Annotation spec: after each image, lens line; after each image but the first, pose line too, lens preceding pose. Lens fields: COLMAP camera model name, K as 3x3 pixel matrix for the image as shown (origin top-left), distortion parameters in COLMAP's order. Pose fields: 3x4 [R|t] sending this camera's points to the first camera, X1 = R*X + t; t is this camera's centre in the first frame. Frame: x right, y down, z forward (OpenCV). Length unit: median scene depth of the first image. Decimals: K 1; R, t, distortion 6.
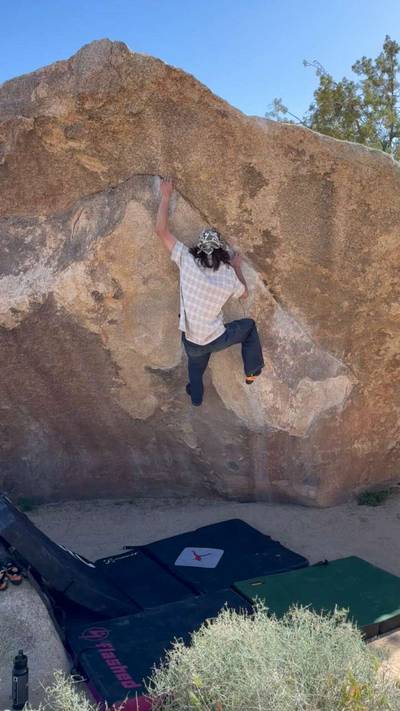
lens RADIAL K [[569.1, 0, 199.6], [0, 569.1, 350.0], [0, 0, 1]] dist [0.199773, -0.412432]
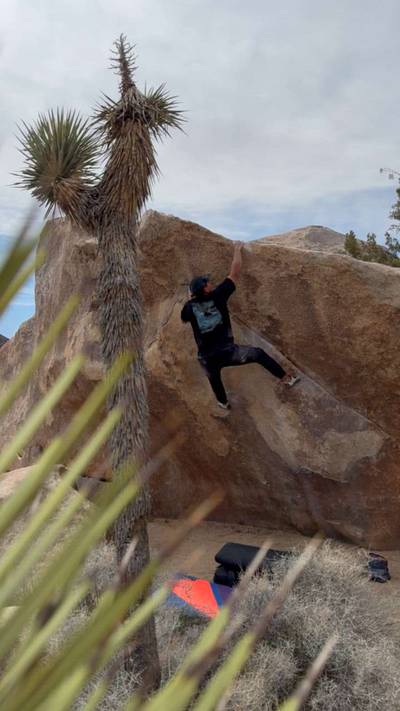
lens RADIAL K [[569.1, 0, 199.6], [0, 569.1, 350.0], [0, 0, 1]] dist [0.199773, -0.412432]
pose [[0.874696, -0.017236, -0.484366, 0.586511], [-0.040253, 0.993332, -0.108037, 0.026467], [0.482998, 0.113997, 0.868169, -0.240931]]
